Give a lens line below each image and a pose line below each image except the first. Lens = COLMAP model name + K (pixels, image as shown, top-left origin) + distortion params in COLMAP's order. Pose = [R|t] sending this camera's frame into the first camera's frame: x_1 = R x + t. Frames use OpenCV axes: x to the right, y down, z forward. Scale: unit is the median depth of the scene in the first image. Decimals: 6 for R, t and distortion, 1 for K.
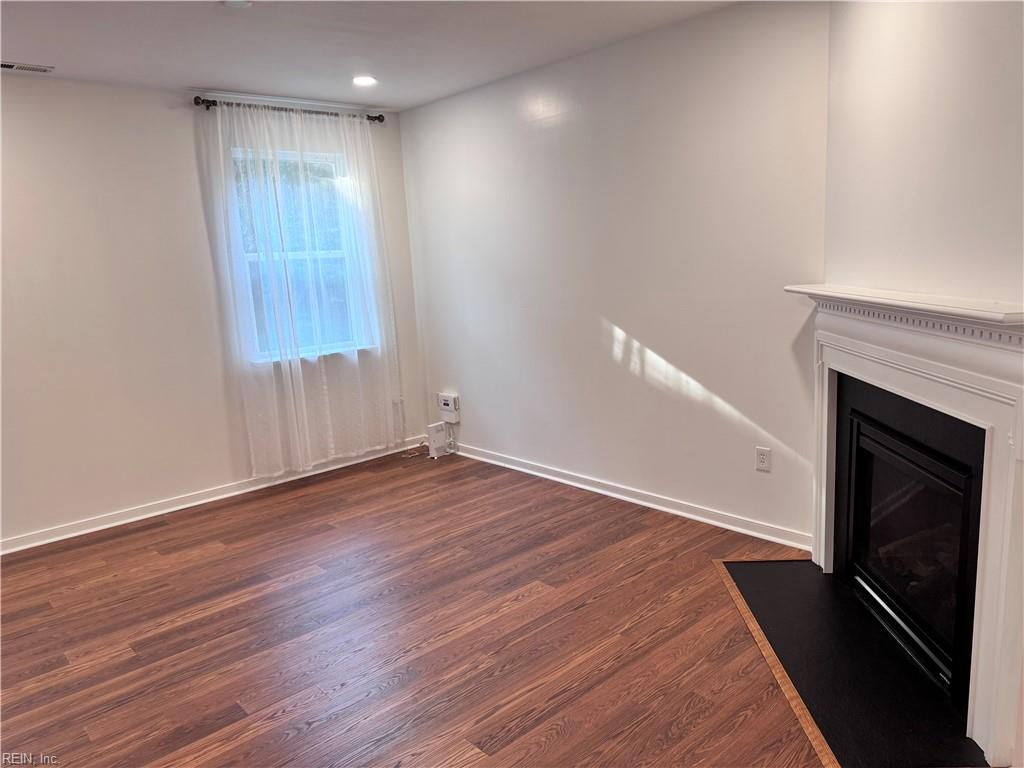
lens RADIAL K [[716.0, 0, 503.3], [0, 716.0, 382.2], [0, 0, 1]] dist [0.076456, -0.100158]
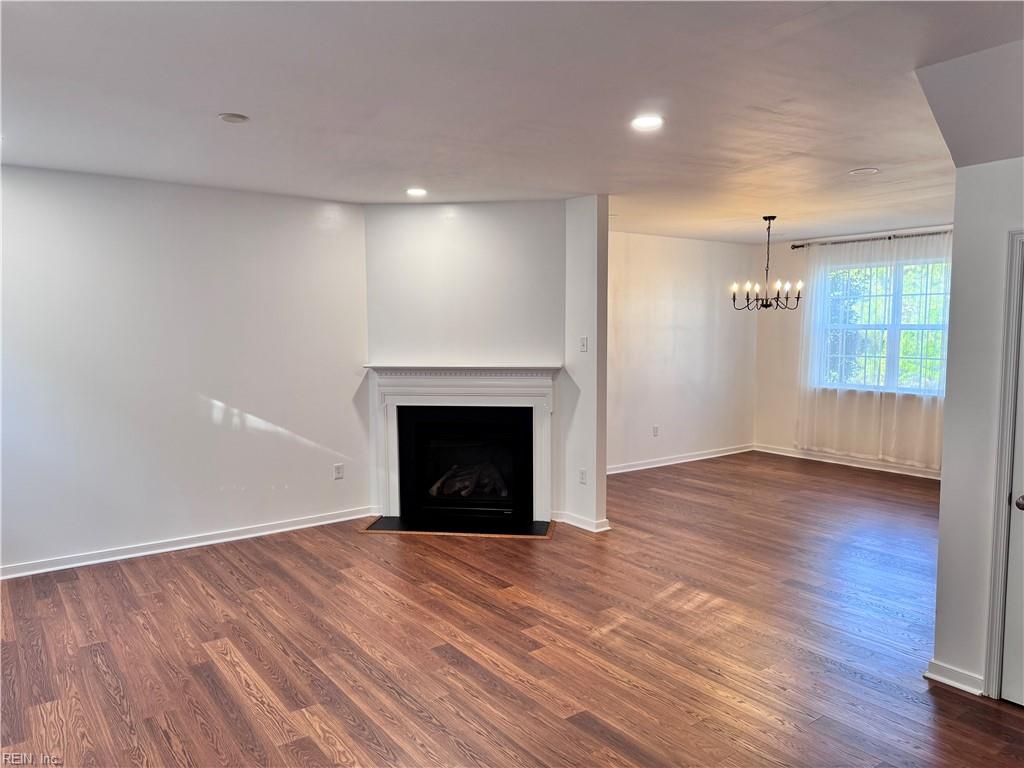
lens RADIAL K [[718.3, 0, 512.0], [0, 718.3, 384.0], [0, 0, 1]] dist [0.143429, -0.217299]
pose [[0.088756, -0.023681, 0.995772, -1.008831], [0.167660, 0.985808, 0.008500, -0.028880], [-0.981841, 0.166196, 0.091467, 0.363127]]
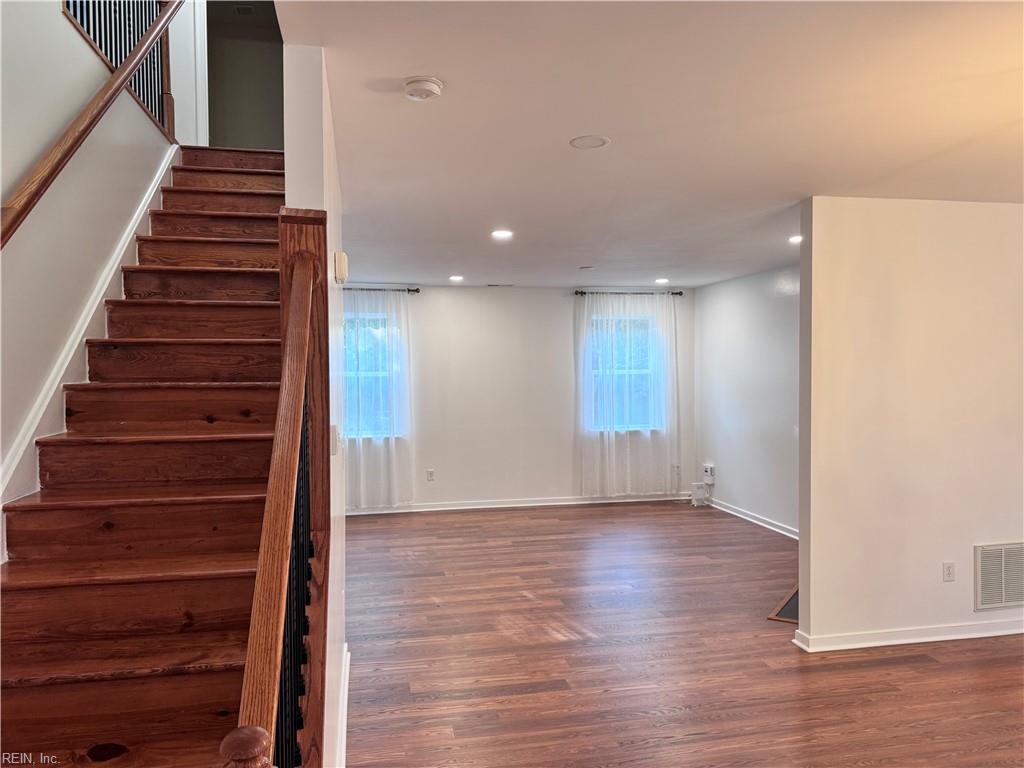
lens RADIAL K [[718.3, 0, 512.0], [0, 718.3, 384.0], [0, 0, 1]] dist [0.143429, -0.217299]
pose [[0.864934, 0.059665, -0.498327, 0.398801], [-0.126382, 0.986805, -0.101208, 0.069127], [0.485713, 0.150518, 0.861062, -0.696729]]
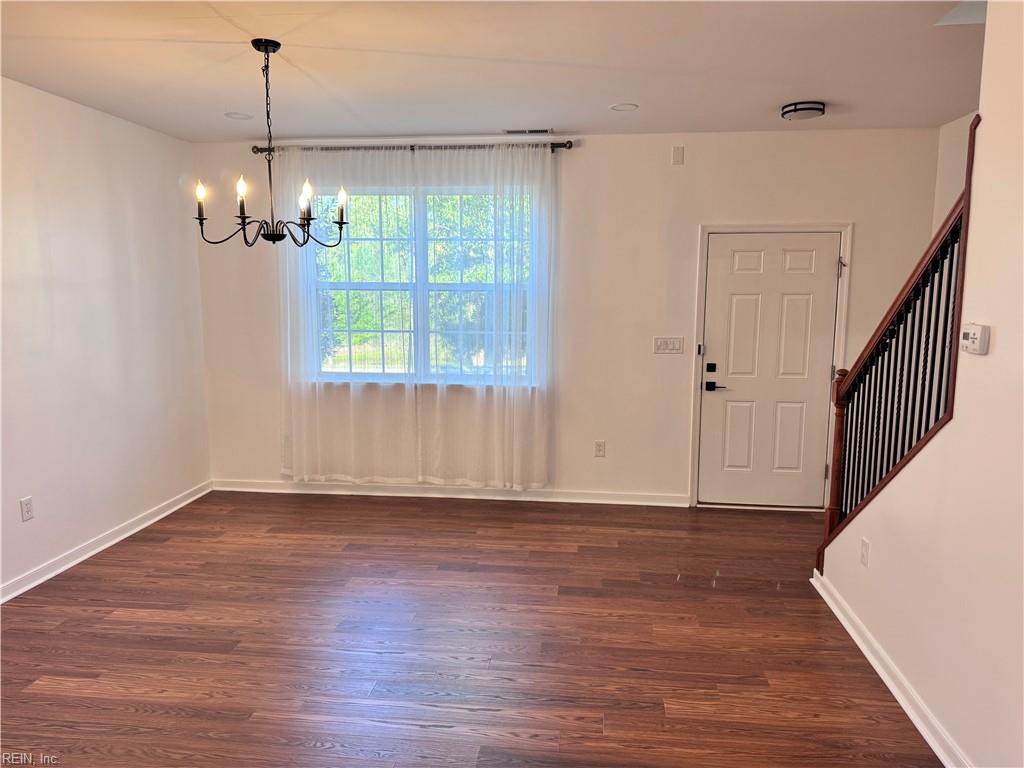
lens RADIAL K [[718.3, 0, 512.0], [0, 718.3, 384.0], [0, 0, 1]] dist [0.143429, -0.217299]
pose [[-0.663800, -0.042350, 0.746710, -0.147209], [0.164852, 0.965556, 0.201309, -0.054343], [-0.729516, 0.256725, -0.633954, 0.281395]]
